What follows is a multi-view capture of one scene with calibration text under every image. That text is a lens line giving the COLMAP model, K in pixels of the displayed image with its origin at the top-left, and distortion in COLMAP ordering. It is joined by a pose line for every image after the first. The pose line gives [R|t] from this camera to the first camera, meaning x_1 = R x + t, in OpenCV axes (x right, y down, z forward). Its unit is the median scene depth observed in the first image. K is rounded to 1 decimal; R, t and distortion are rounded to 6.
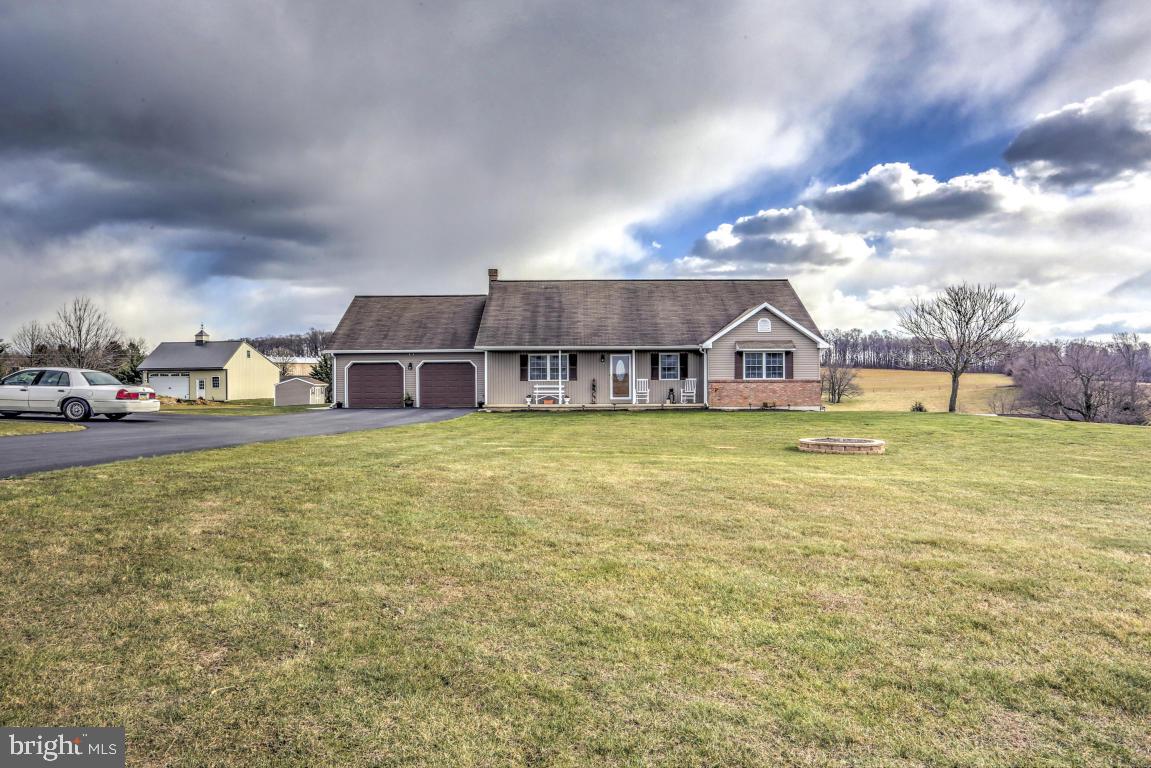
lens RADIAL K [[704.4, 0, 575.5], [0, 704.4, 384.0], [0, 0, 1]] dist [-0.041647, 0.000136]
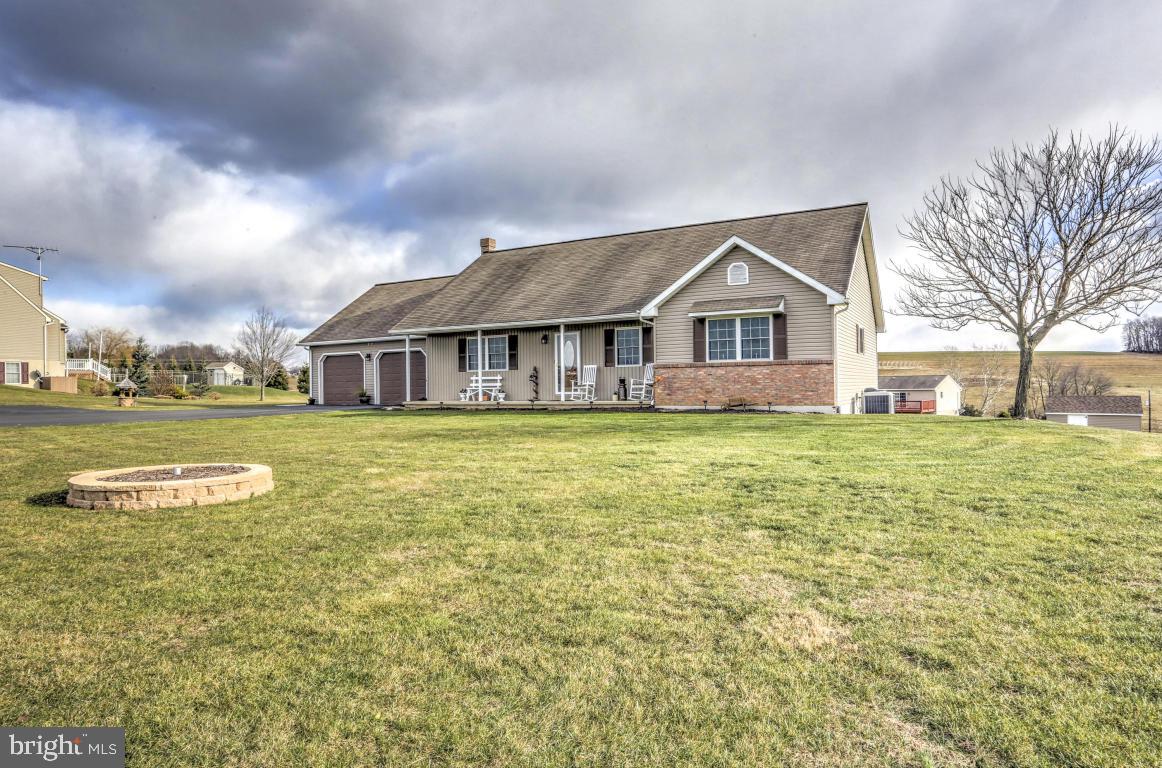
lens RADIAL K [[690.2, 0, 581.0], [0, 690.2, 384.0], [0, 0, 1]] dist [-0.024400, -0.000134]
pose [[0.872522, -0.009735, -0.488479, 0.427660], [0.010844, 0.999941, -0.000558, 0.011671], [0.488455, -0.004810, 0.872576, 0.389079]]
